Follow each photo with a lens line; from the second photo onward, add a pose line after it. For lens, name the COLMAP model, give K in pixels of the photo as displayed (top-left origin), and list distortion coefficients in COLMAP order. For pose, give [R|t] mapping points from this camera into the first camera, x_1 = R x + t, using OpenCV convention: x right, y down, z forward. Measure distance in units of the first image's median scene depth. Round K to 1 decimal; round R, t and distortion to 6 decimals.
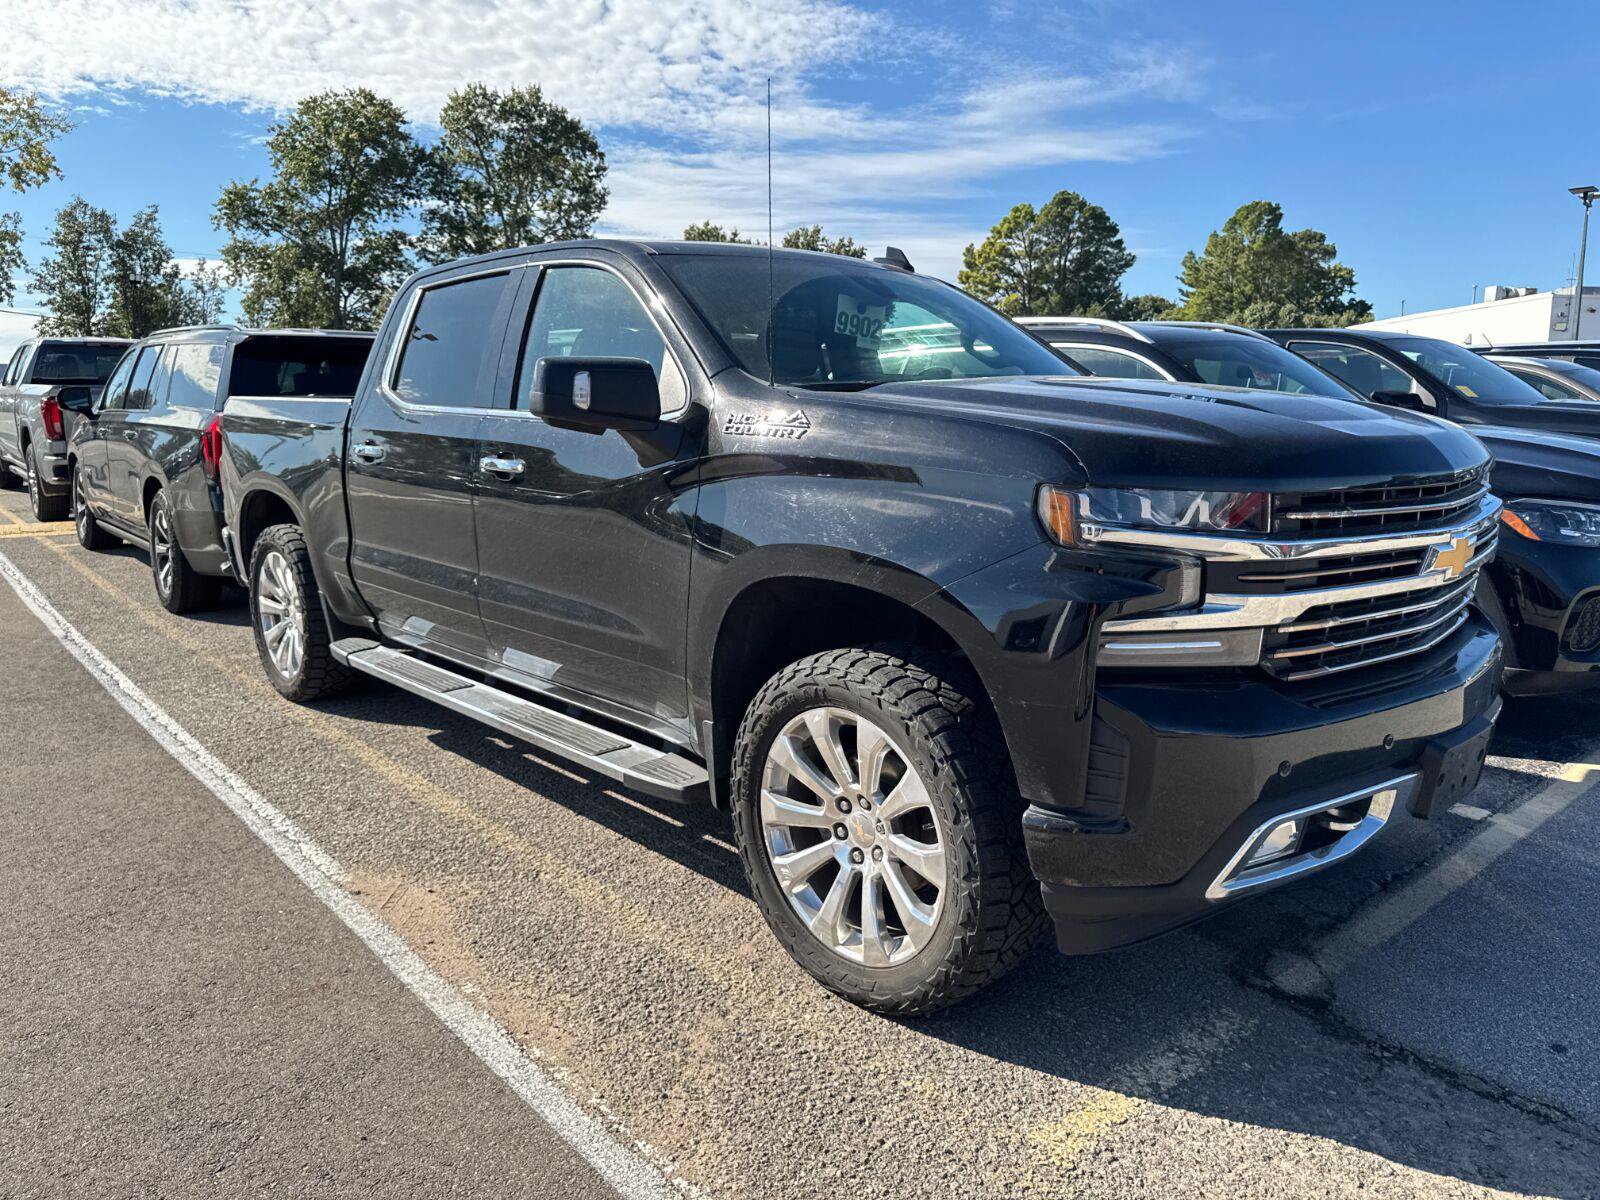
lens RADIAL K [[1158.2, 0, 790.8], [0, 1158.2, 564.5], [0, 0, 1]] dist [0.010694, -0.012020]
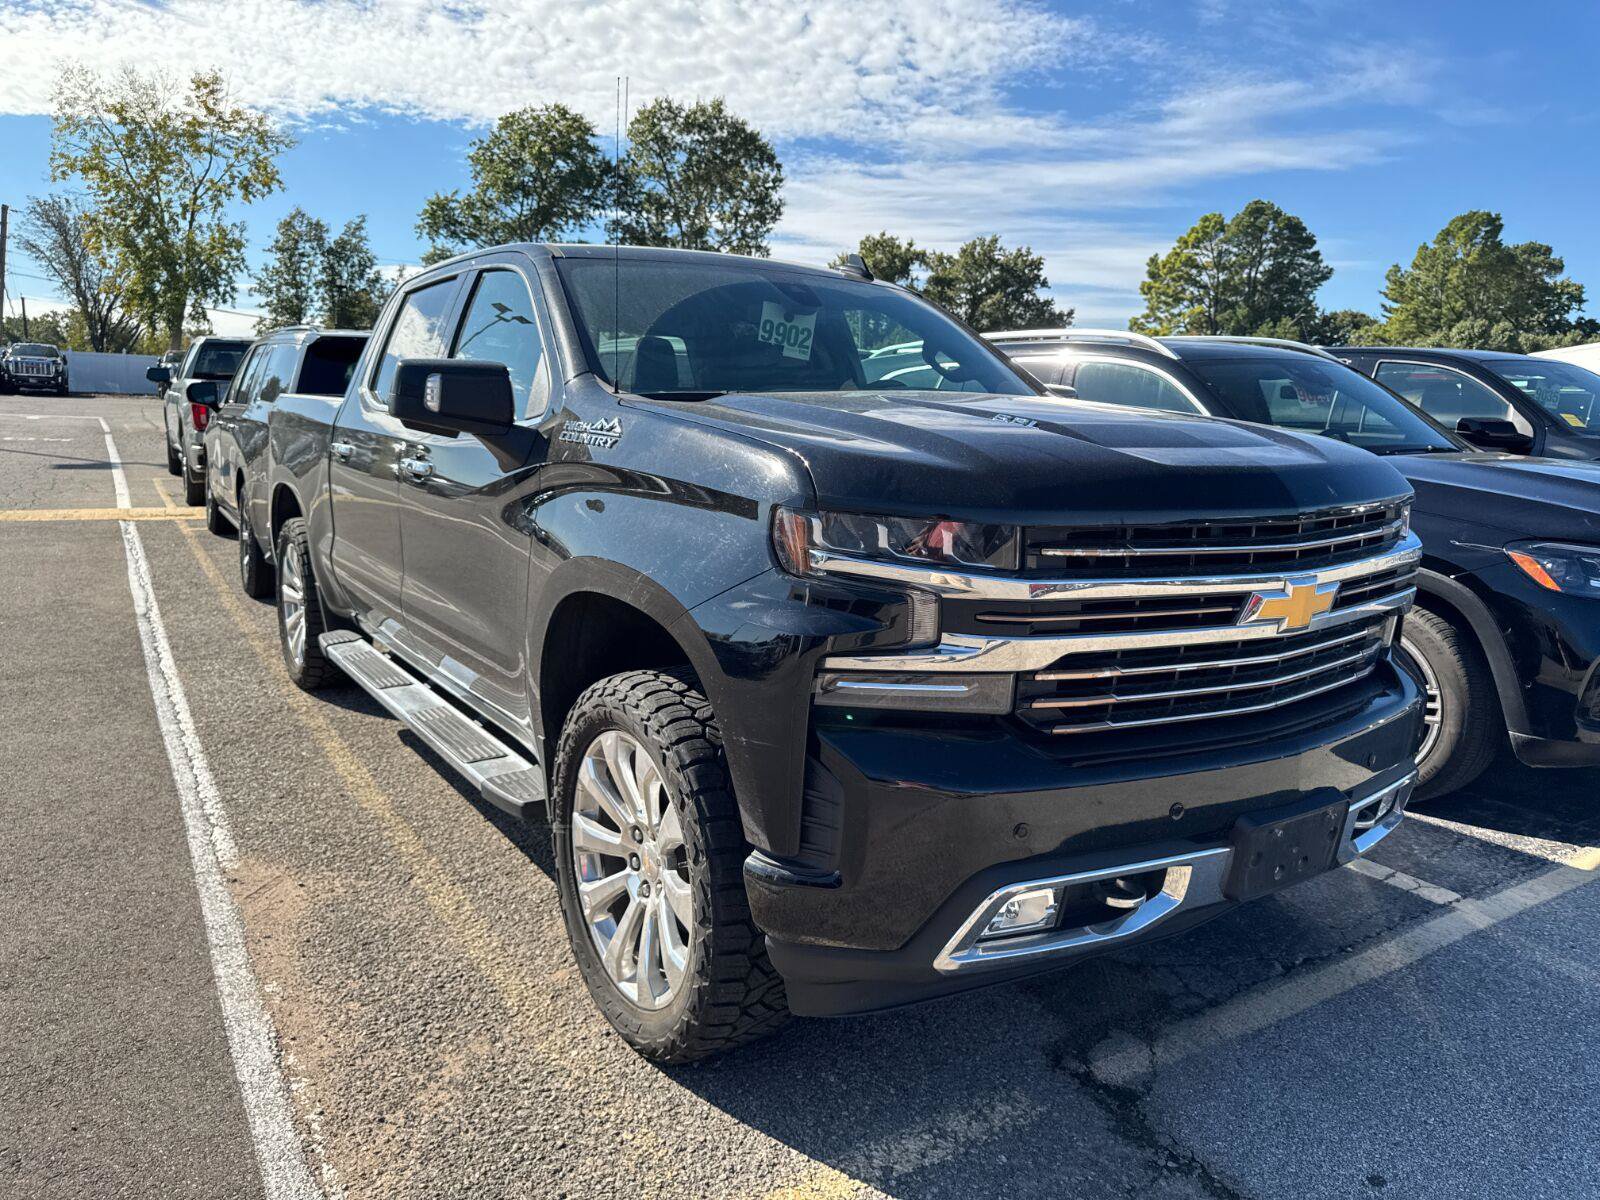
lens RADIAL K [[1158.4, 0, 794.6], [0, 1158.4, 559.9], [0, 0, 1]] dist [0.009452, -0.011189]
pose [[0.988110, 0.043749, -0.147395, 0.015170], [-0.045437, 0.998934, -0.008104, -0.000831], [0.146883, 0.014705, 0.989045, 0.003385]]
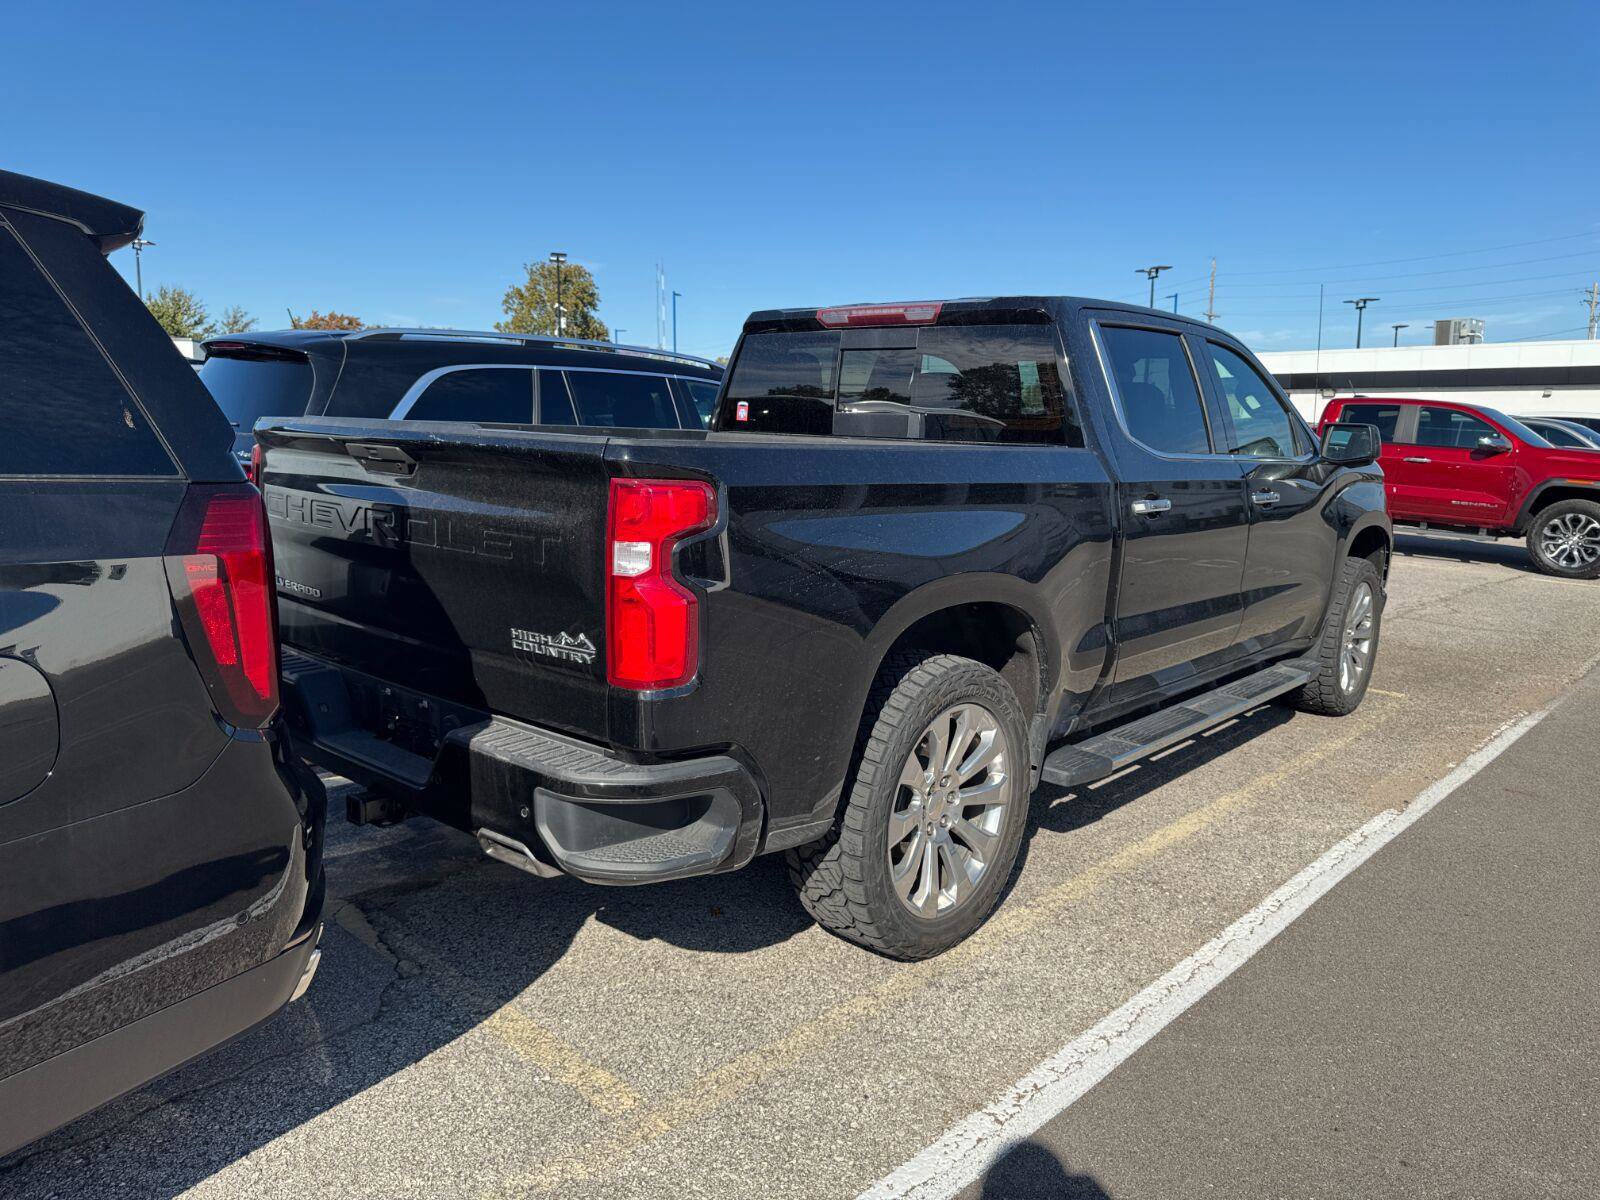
lens RADIAL K [[1146.5, 0, 789.5], [0, 1146.5, 552.8], [0, 0, 1]] dist [0.005575, -0.010153]
pose [[-0.124188, -0.057369, 0.990599, -0.093064], [0.158105, 0.984429, 0.076833, -0.012297], [-0.979582, 0.166160, -0.113184, 0.106528]]
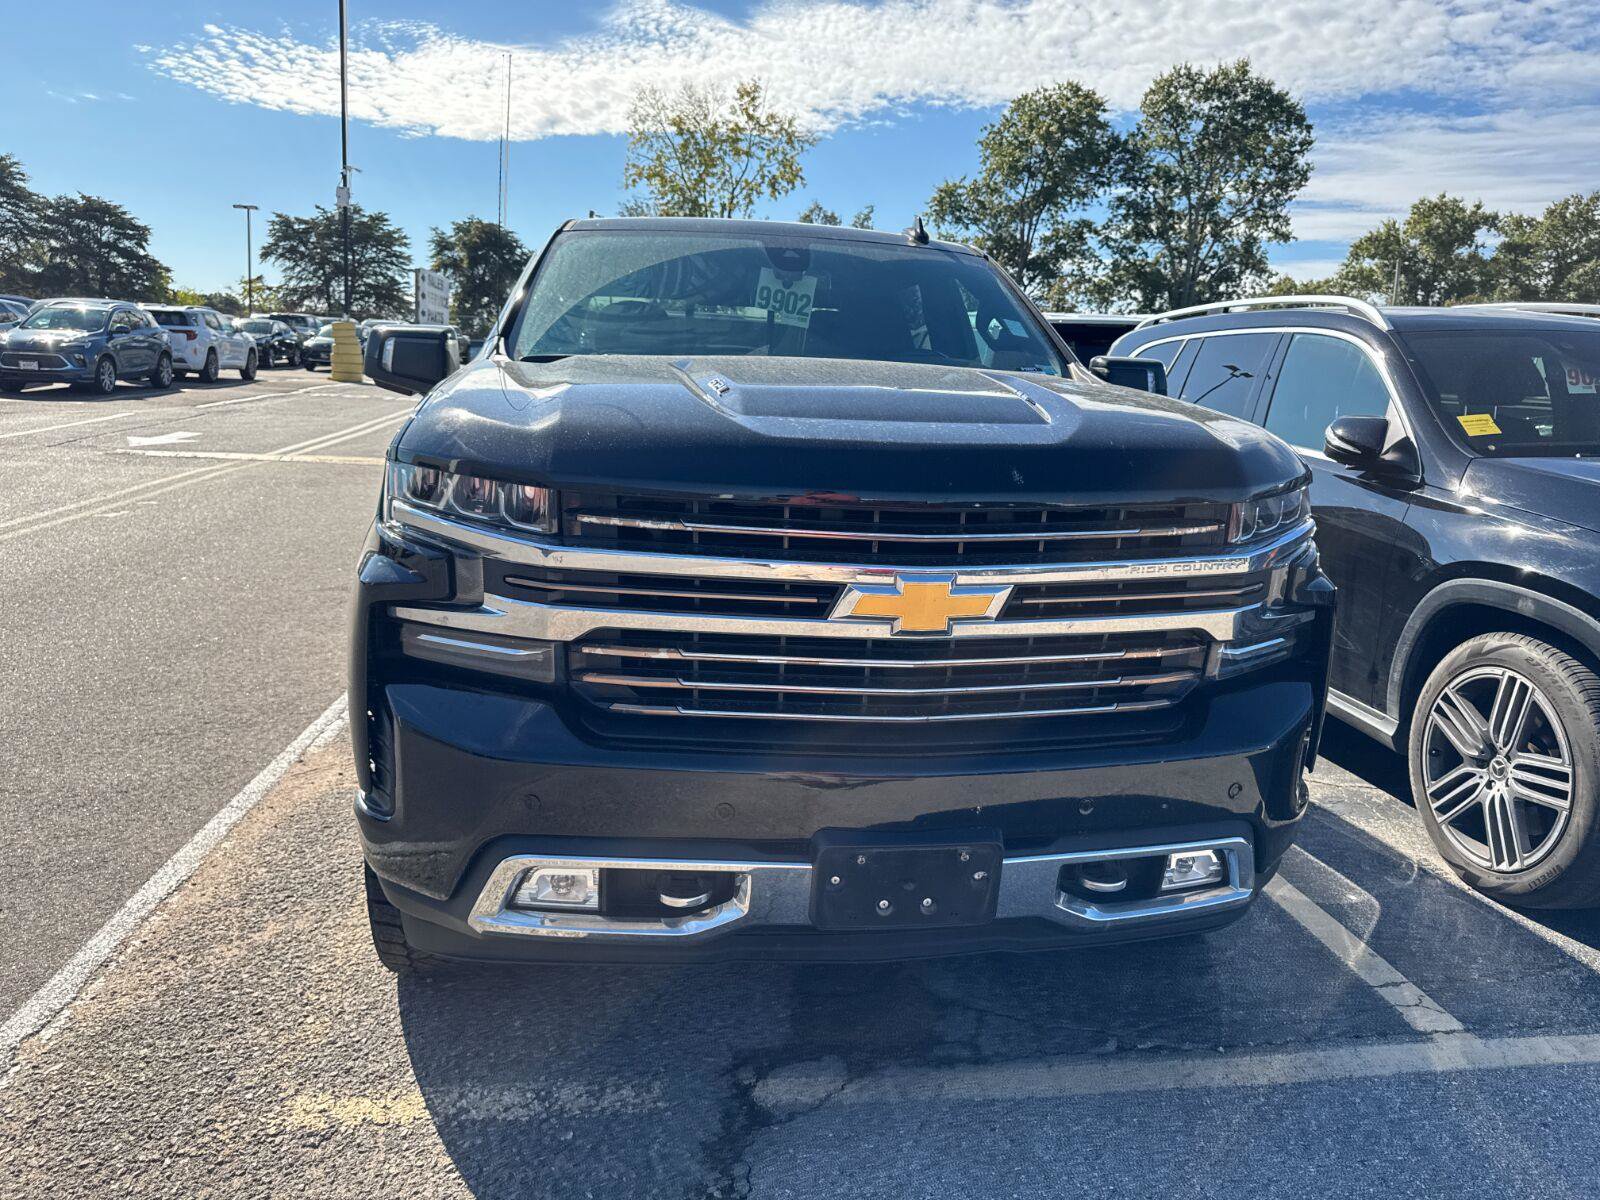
lens RADIAL K [[1153.8, 0, 791.9], [0, 1153.8, 572.4], [0, 0, 1]] dist [0.004469, -0.004456]
pose [[0.828659, 0.128701, -0.544757, 0.042100], [-0.119013, 0.991466, 0.053200, -0.002699], [0.546956, 0.020749, 0.836904, 0.015178]]
